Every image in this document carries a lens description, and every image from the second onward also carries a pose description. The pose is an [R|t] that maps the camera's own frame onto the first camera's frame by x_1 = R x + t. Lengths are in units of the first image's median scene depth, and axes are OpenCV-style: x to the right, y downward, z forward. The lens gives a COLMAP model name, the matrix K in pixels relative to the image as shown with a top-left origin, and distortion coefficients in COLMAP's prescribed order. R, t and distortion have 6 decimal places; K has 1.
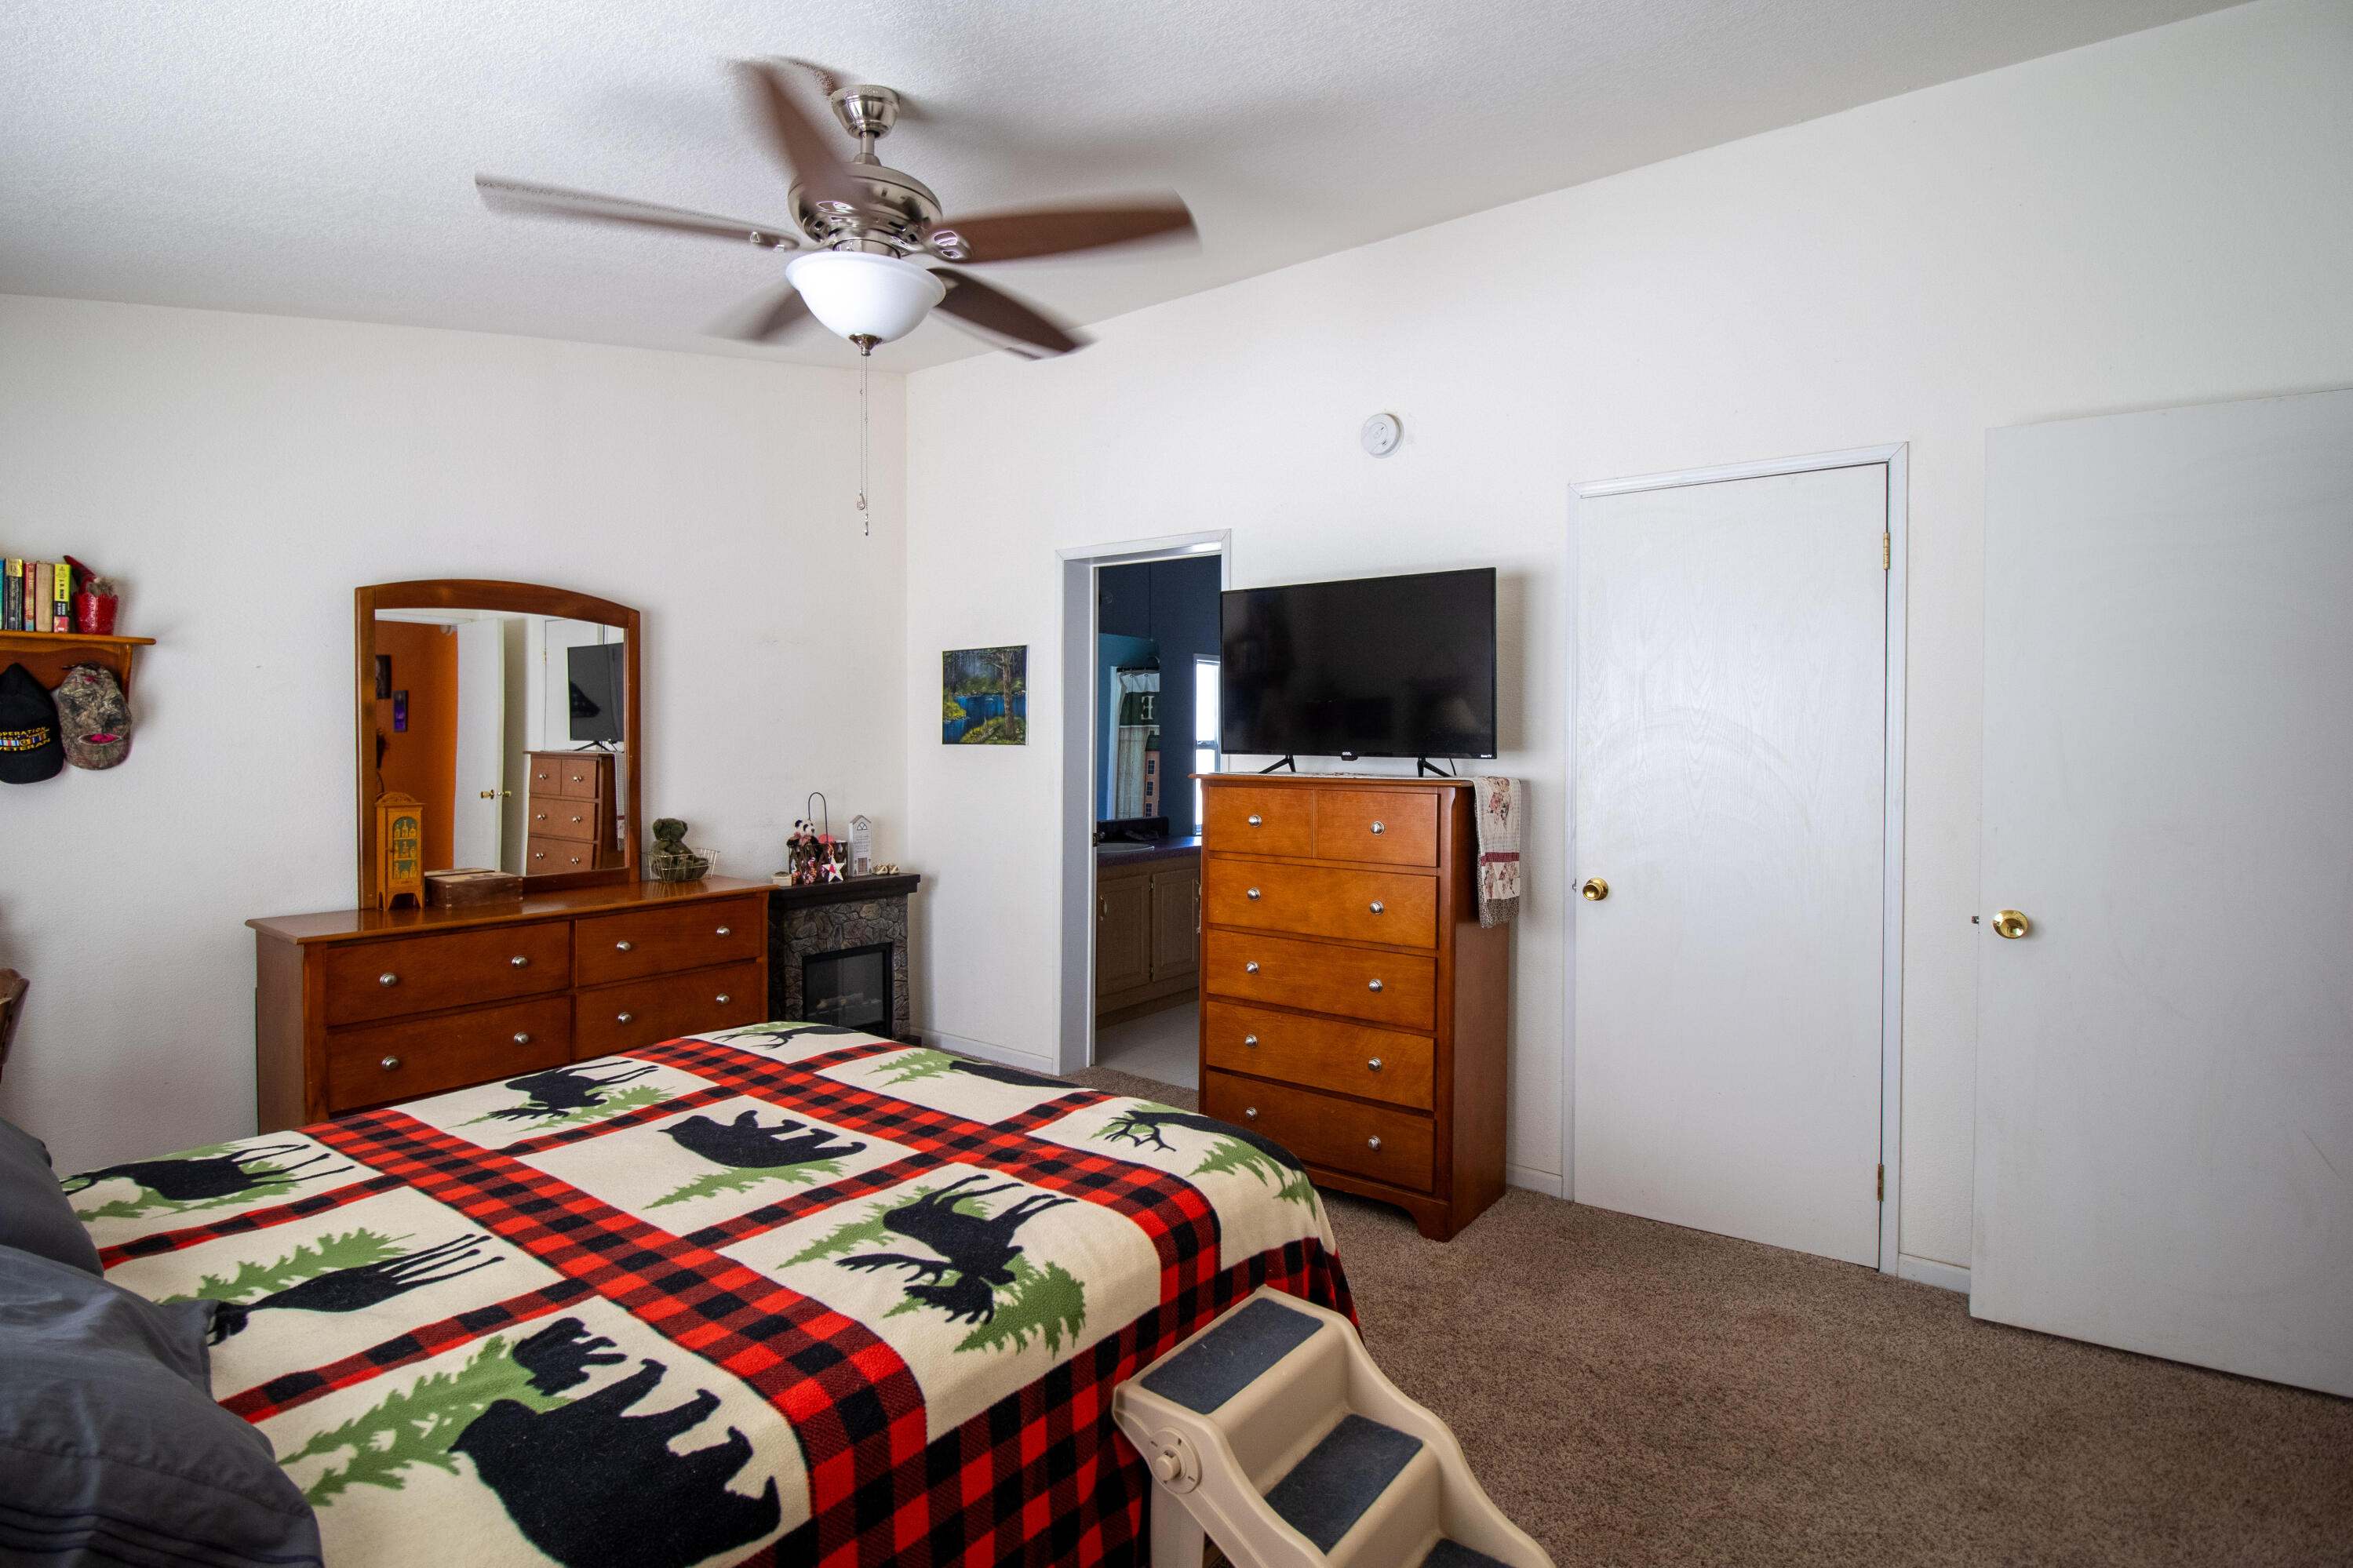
lens RADIAL K [[1158.9, 0, 1162.5], [0, 1158.9, 771.4], [0, 0, 1]] dist [-0.002221, -0.000449]
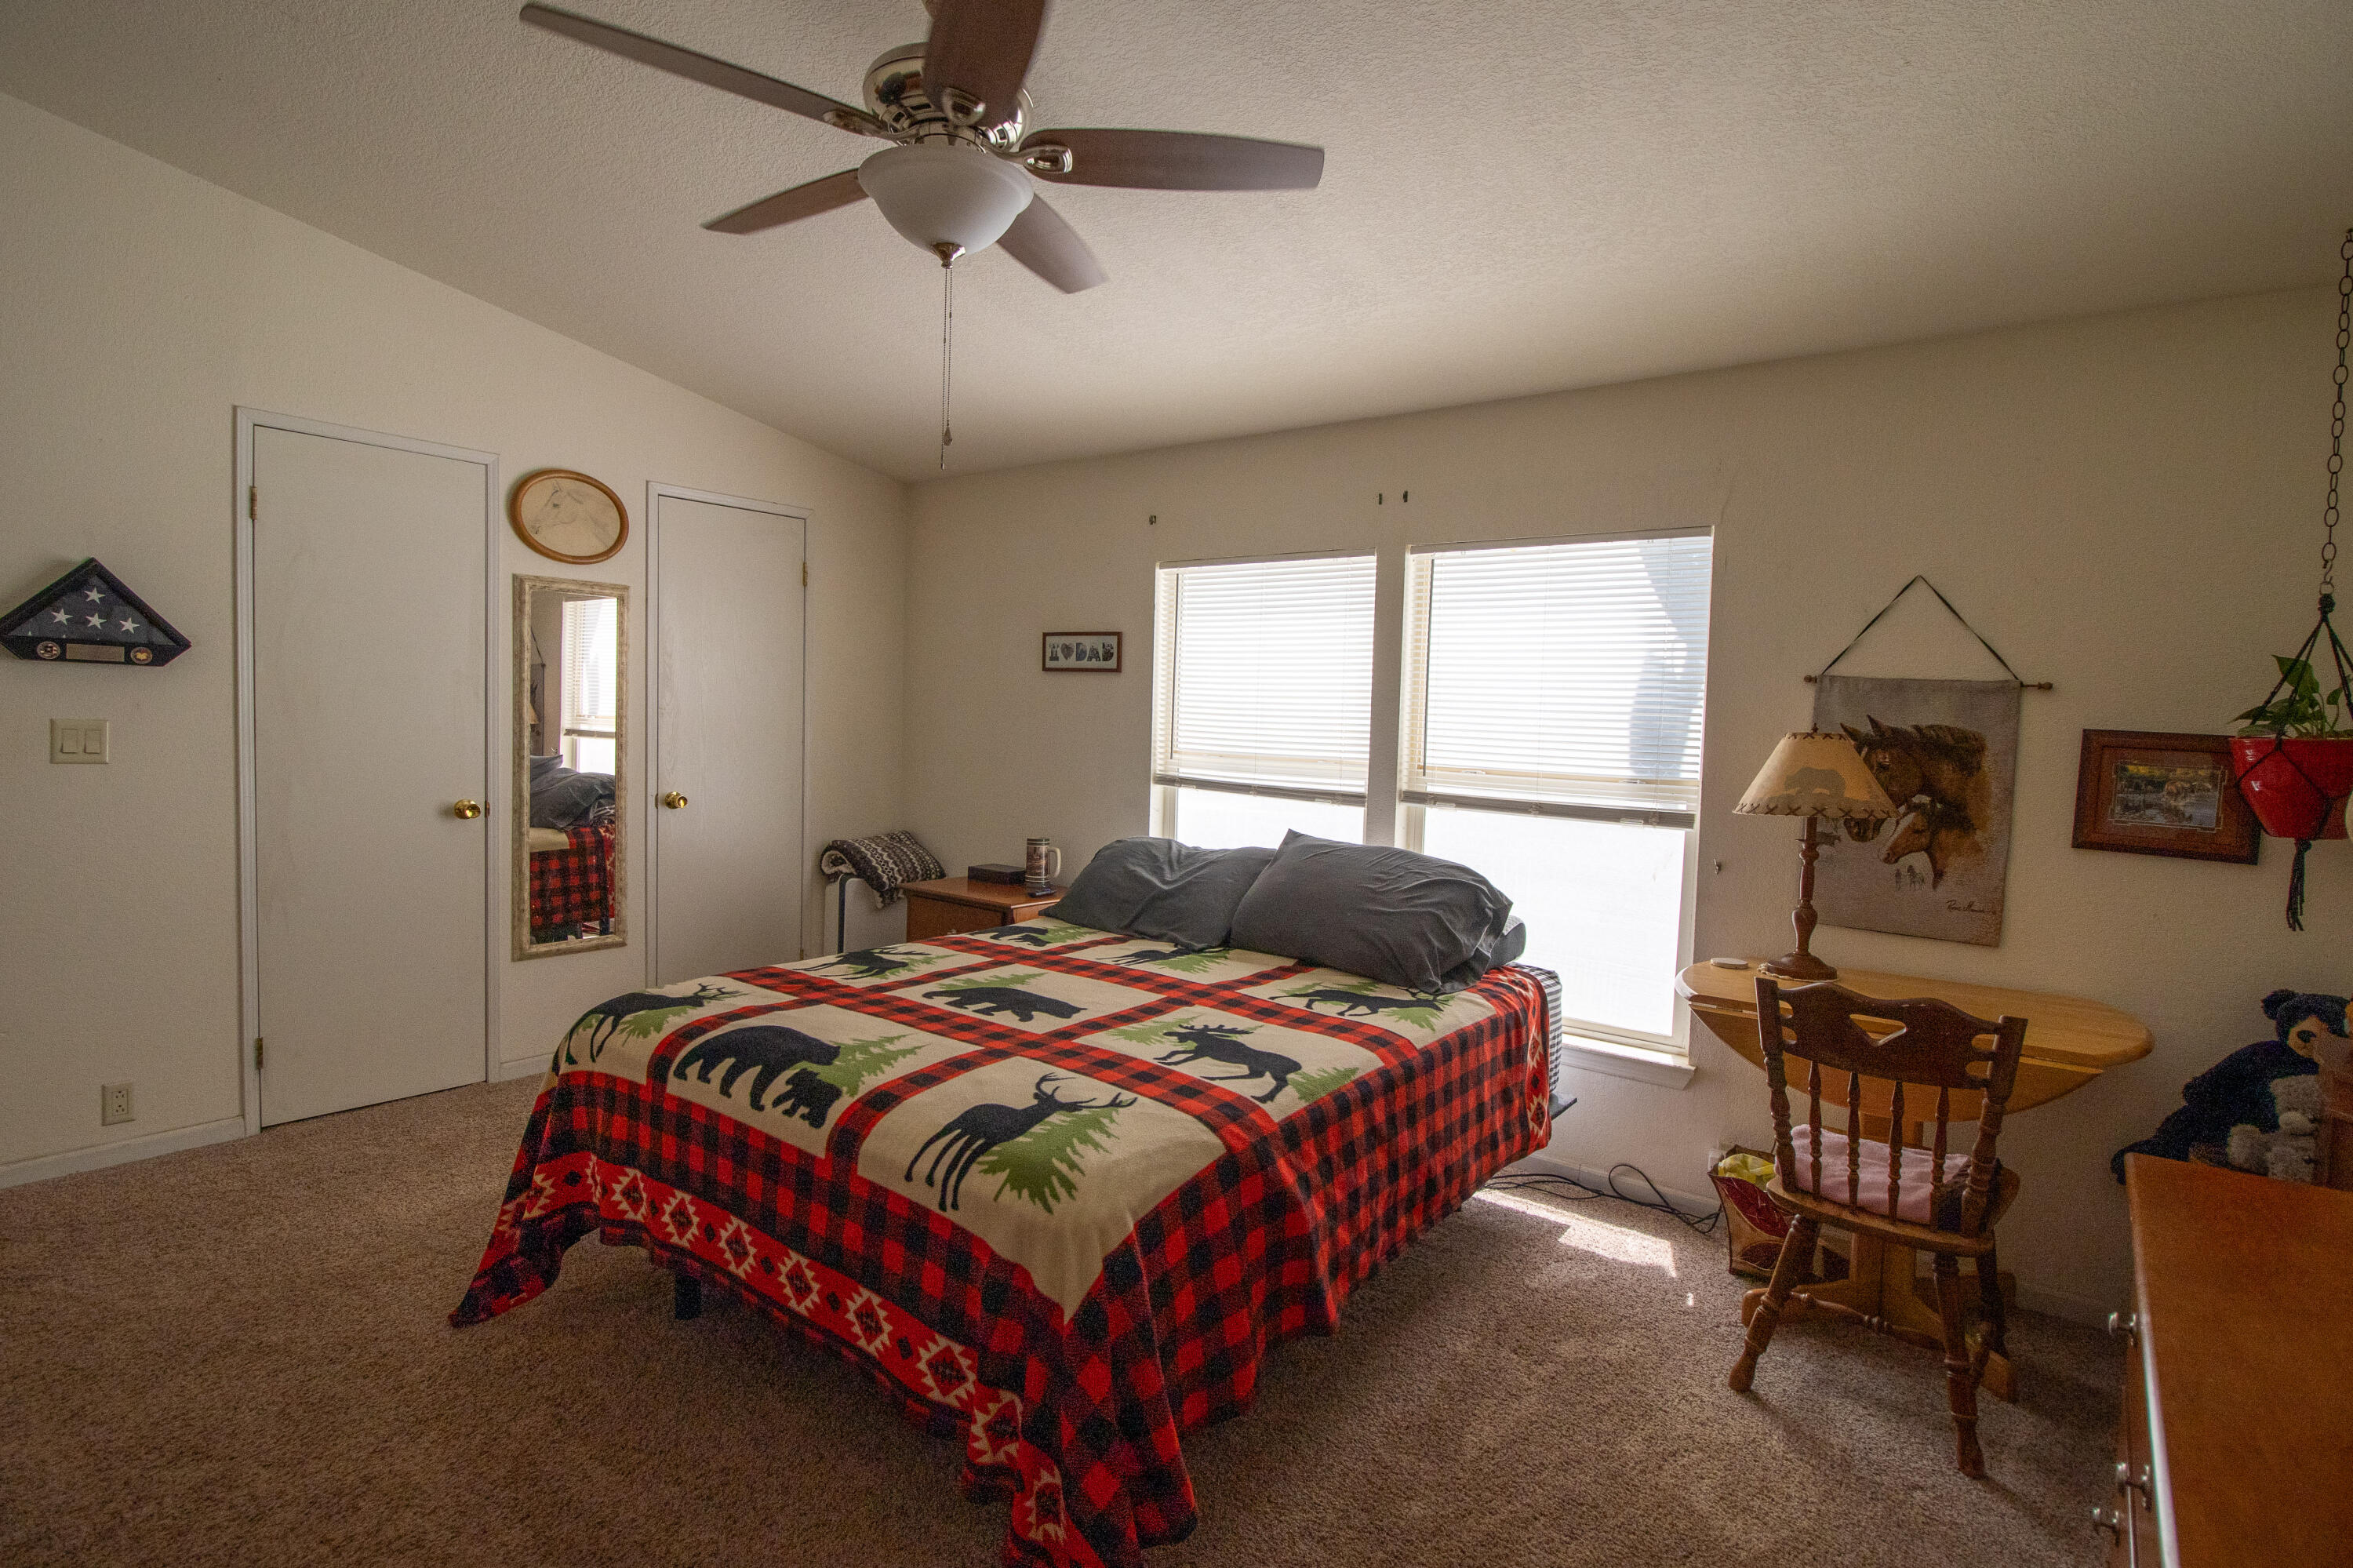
lens RADIAL K [[1156.1, 0, 1176.5], [0, 1156.1, 784.0], [0, 0, 1]] dist [-0.001410, -0.000380]
pose [[-0.999304, -0.037166, -0.003260, -0.470050], [-0.037308, 0.994719, 0.095616, -0.055271], [-0.000311, 0.095671, -0.995413, 2.023364]]
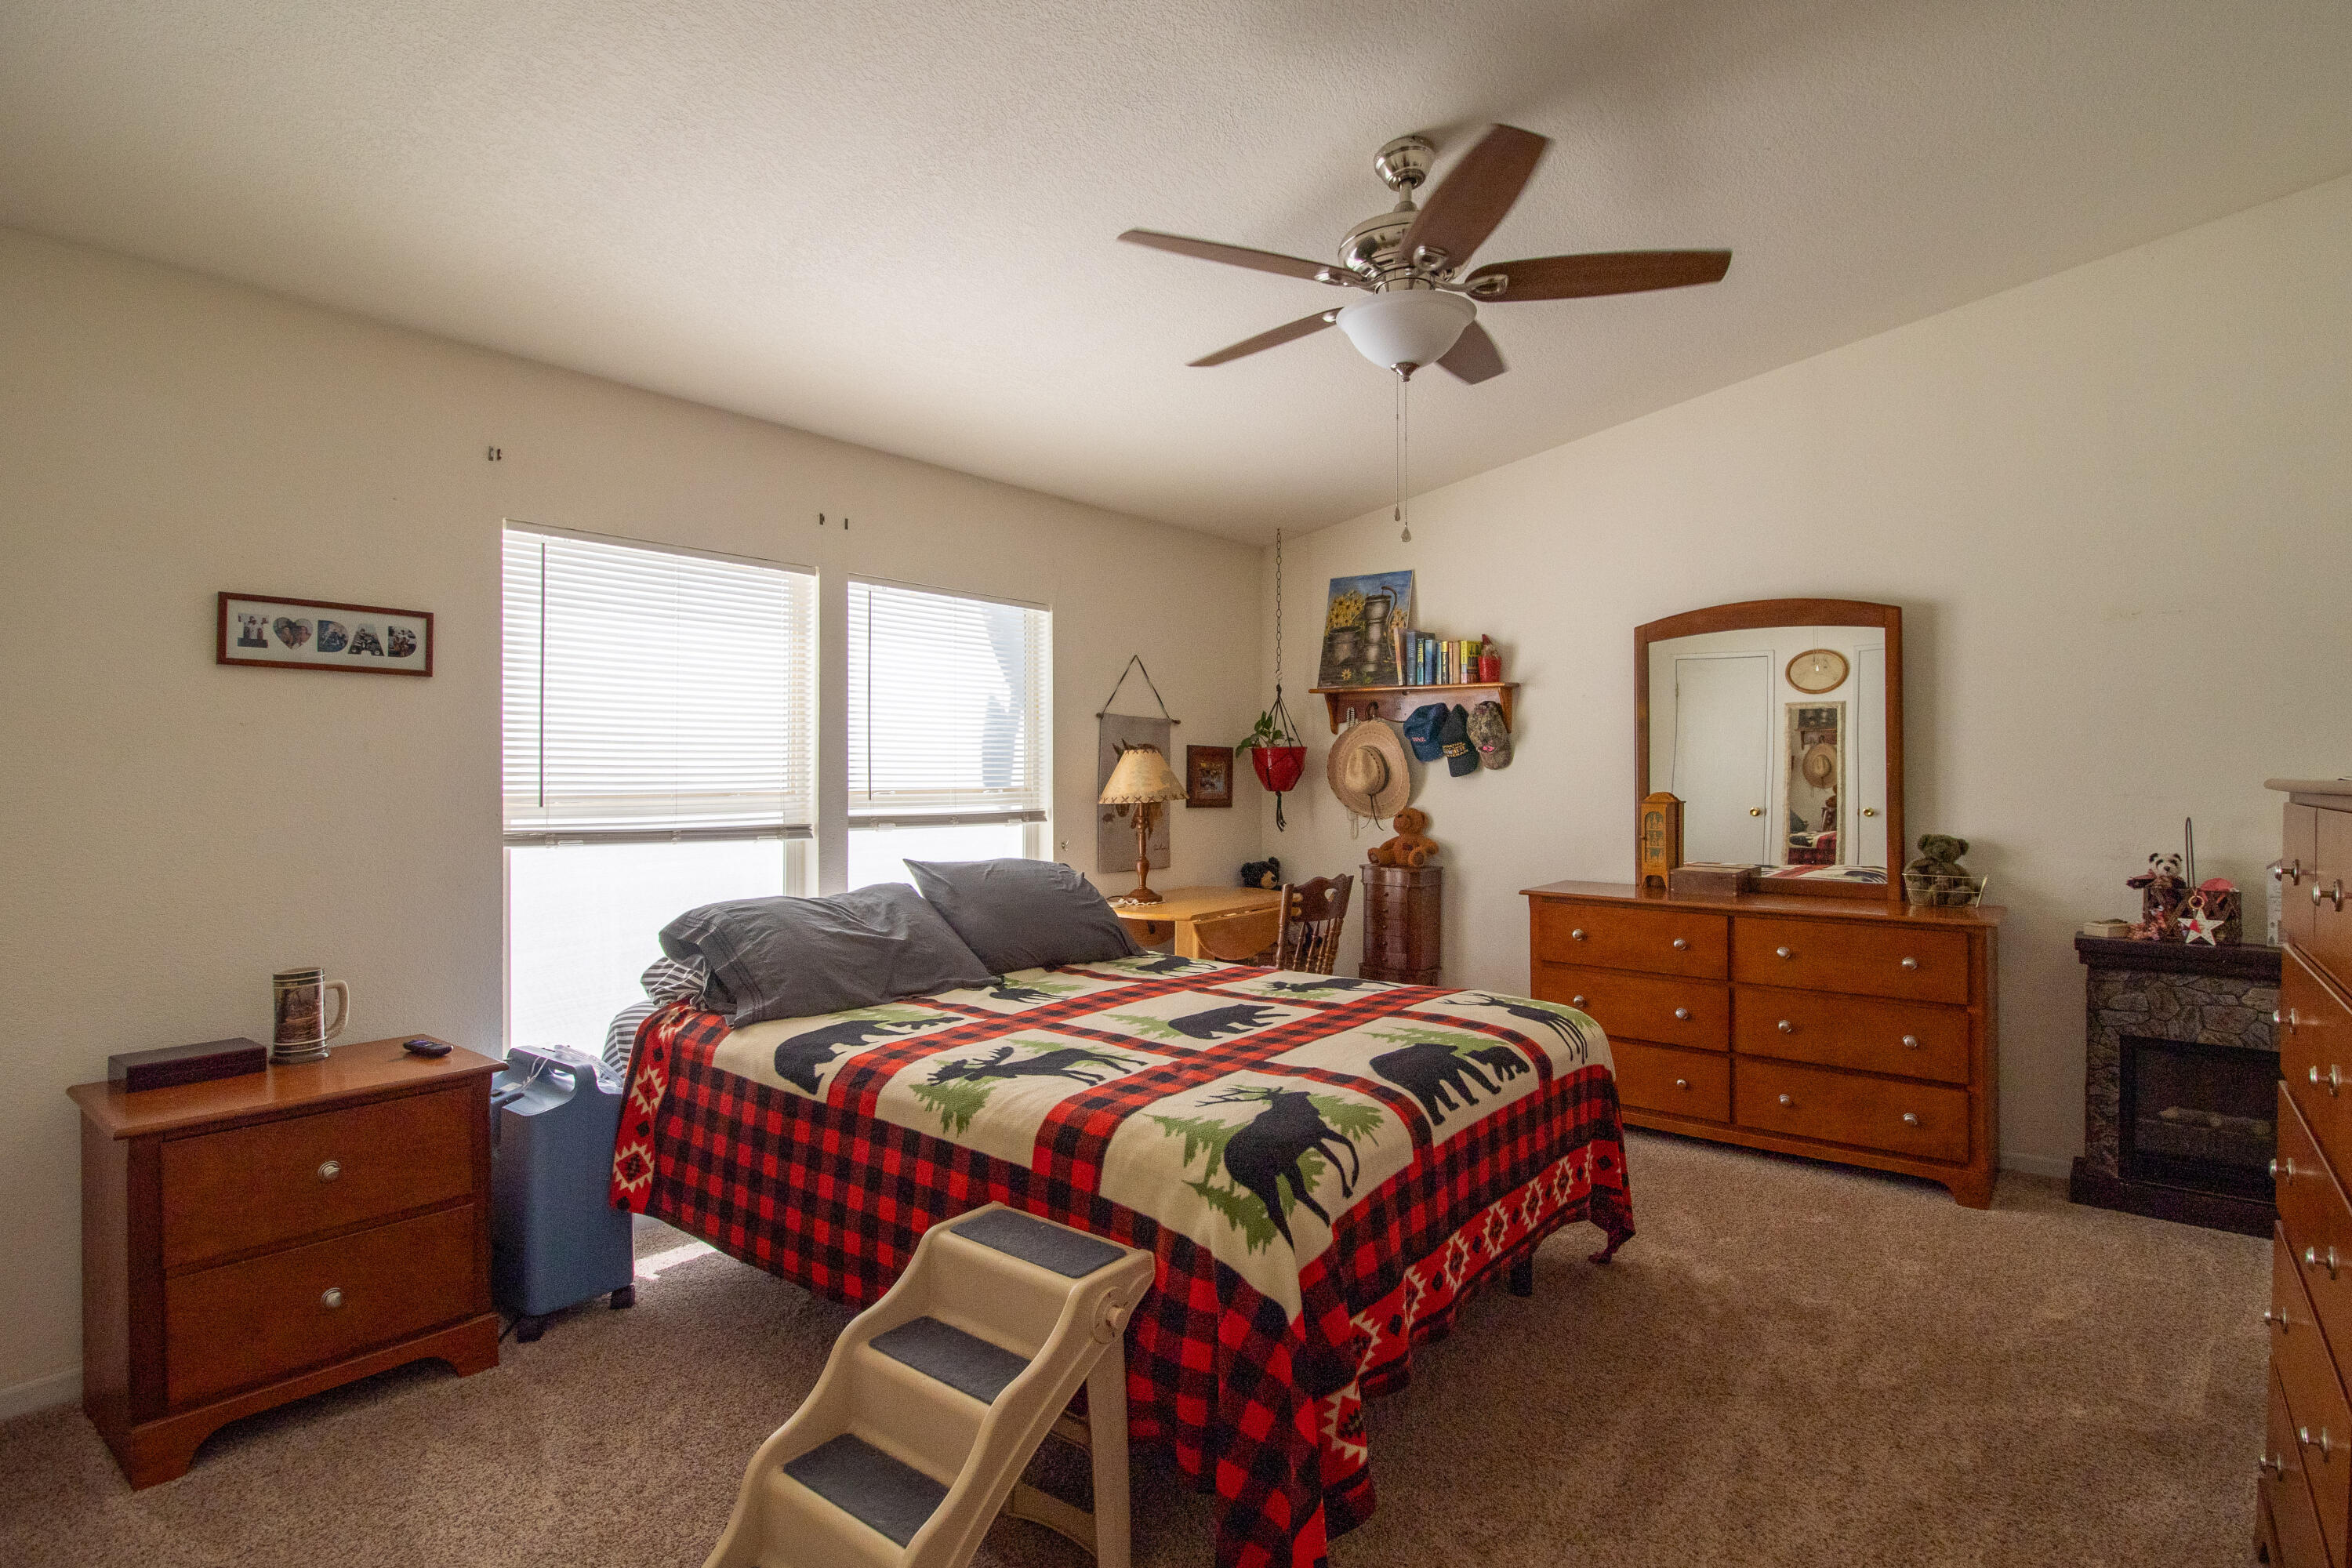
lens RADIAL K [[1166.2, 0, 1210.9], [0, 1166.2, 772.5], [0, 0, 1]] dist [0.005974, -0.014599]
pose [[0.001989, -0.002796, -0.999994, 0.903829], [-0.032822, 0.999457, -0.002860, 0.027556], [0.999459, 0.032828, 0.001896, 0.859461]]
